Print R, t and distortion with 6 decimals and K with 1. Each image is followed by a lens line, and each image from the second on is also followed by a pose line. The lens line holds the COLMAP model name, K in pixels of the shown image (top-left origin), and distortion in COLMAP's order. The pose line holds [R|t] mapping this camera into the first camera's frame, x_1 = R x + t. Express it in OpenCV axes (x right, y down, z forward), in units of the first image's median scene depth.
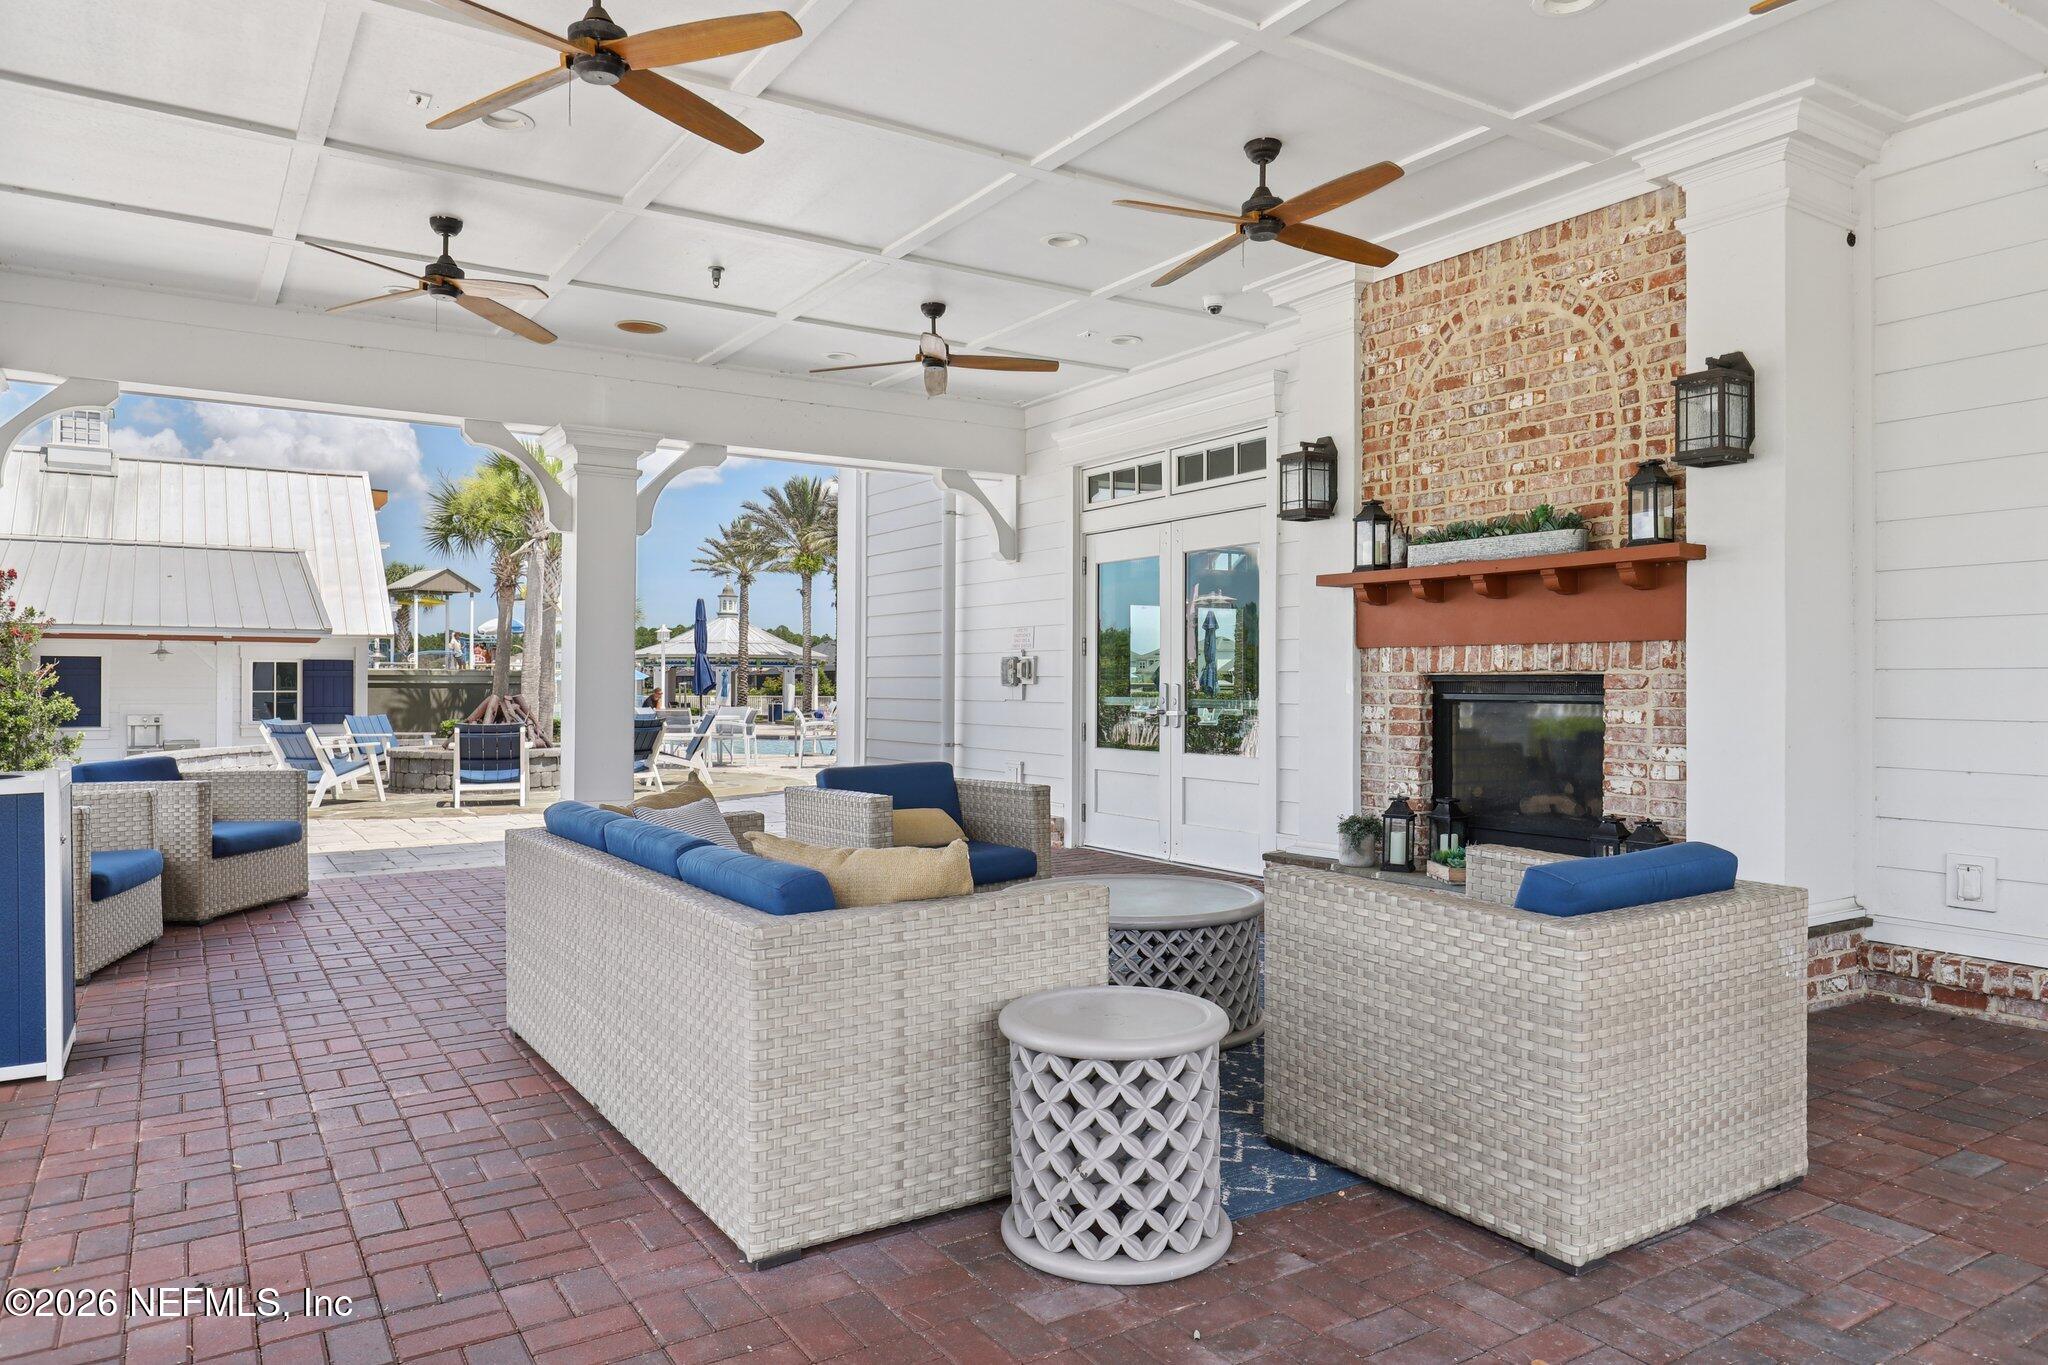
lens RADIAL K [[1314.5, 0, 1024.0], [0, 1314.5, 682.5], [0, 0, 1]] dist [-0.043234, 0.001470]
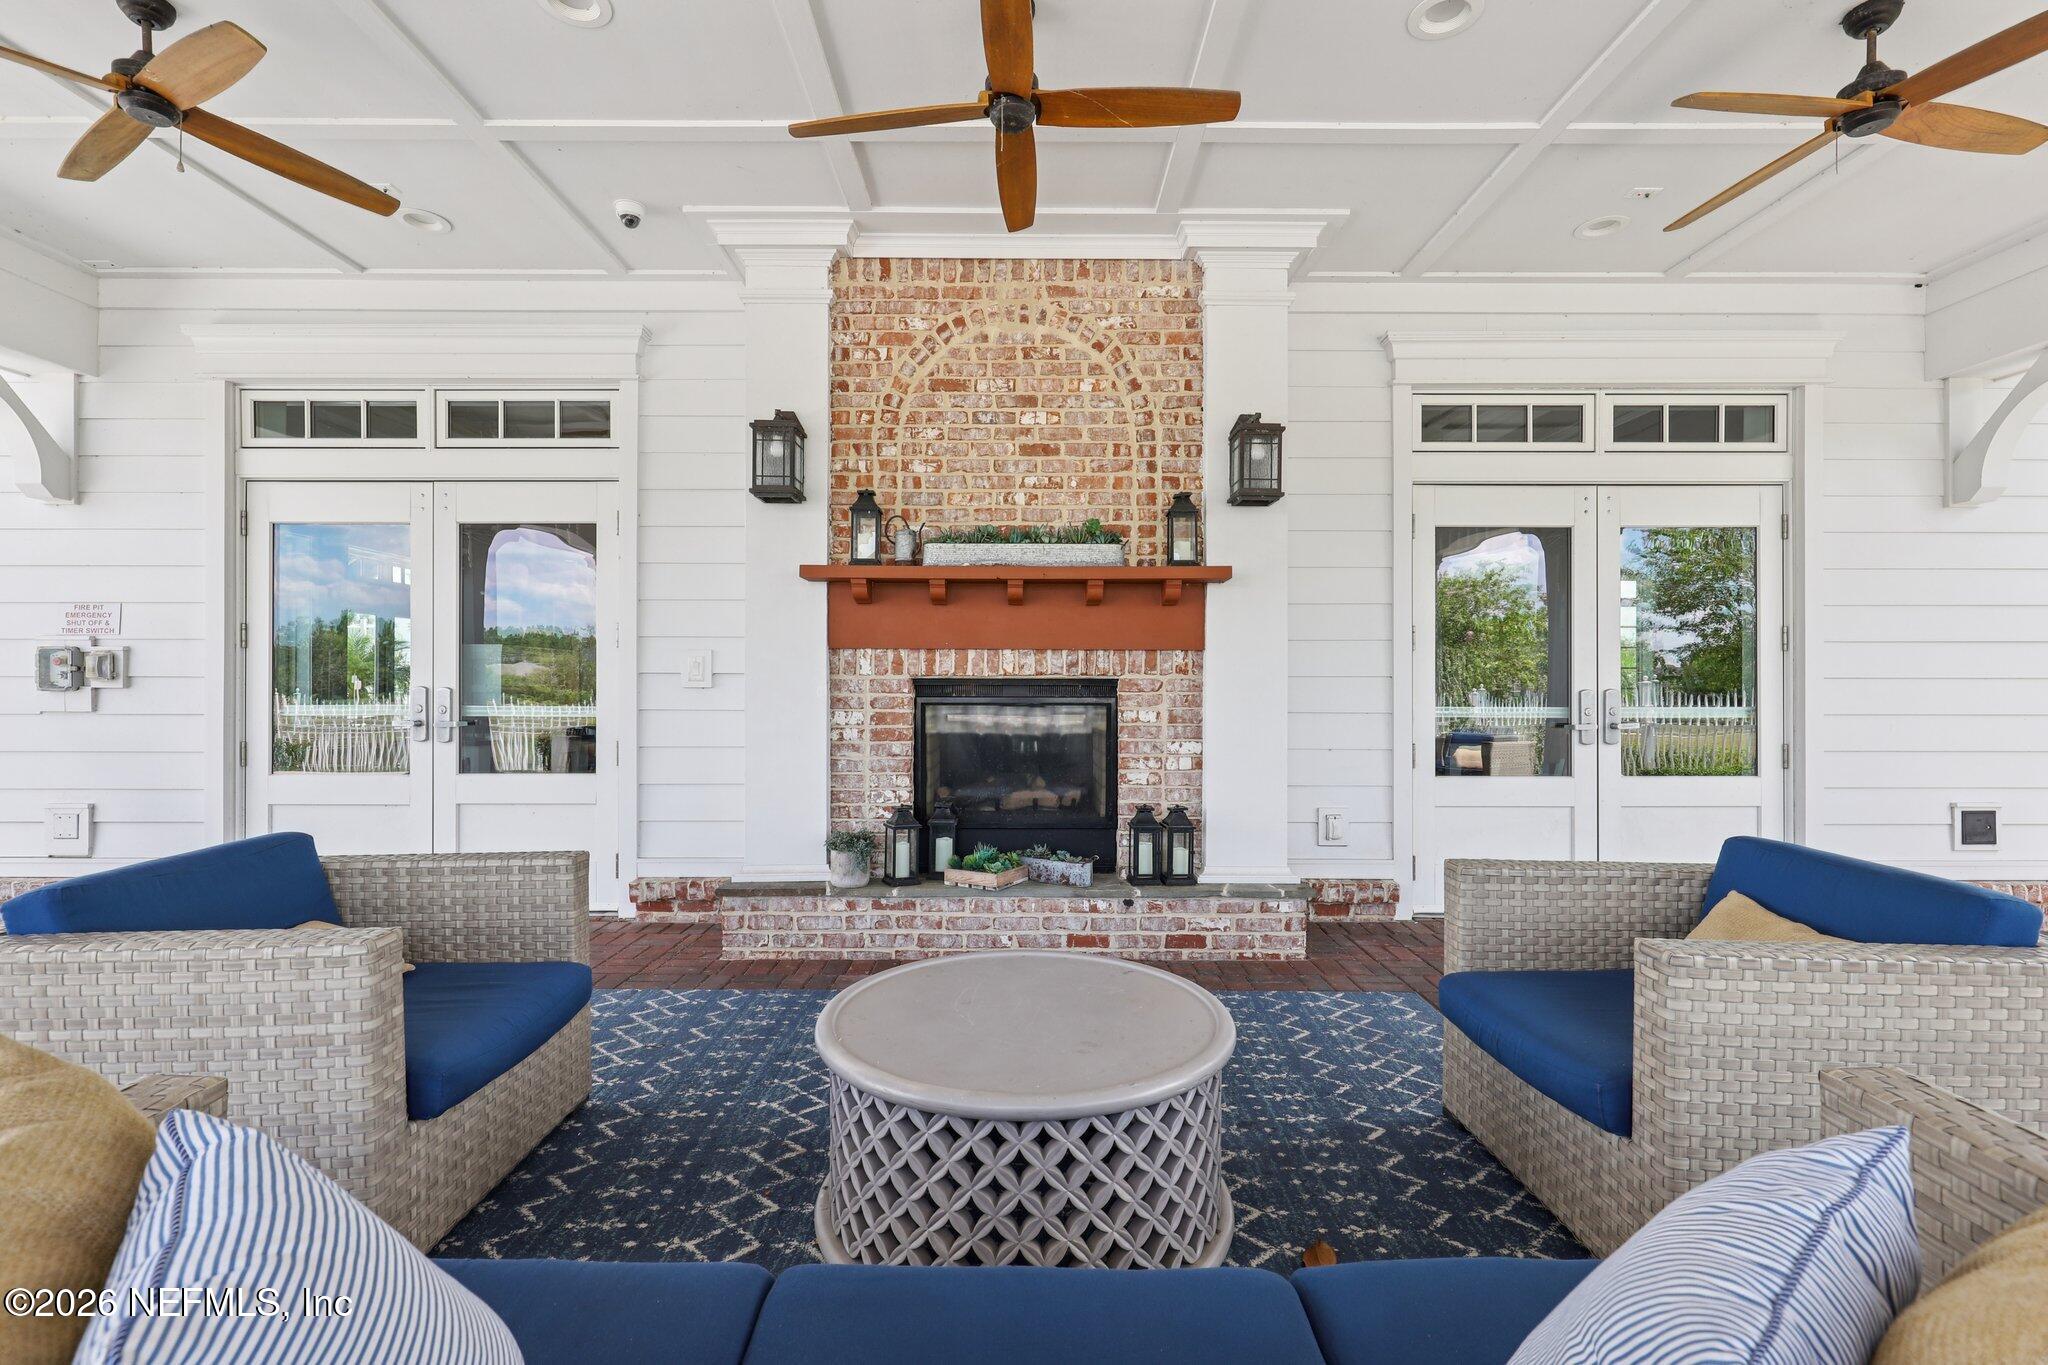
lens RADIAL K [[916.3, 0, 1024.0], [0, 916.3, 682.5], [0, 0, 1]] dist [-0.004054, -0.000914]
pose [[0.530988, 0.001323, 0.847378, -0.243779], [-0.000568, 0.999999, -0.001205, -0.001945], [-0.847379, 0.000158, 0.530989, 0.604716]]
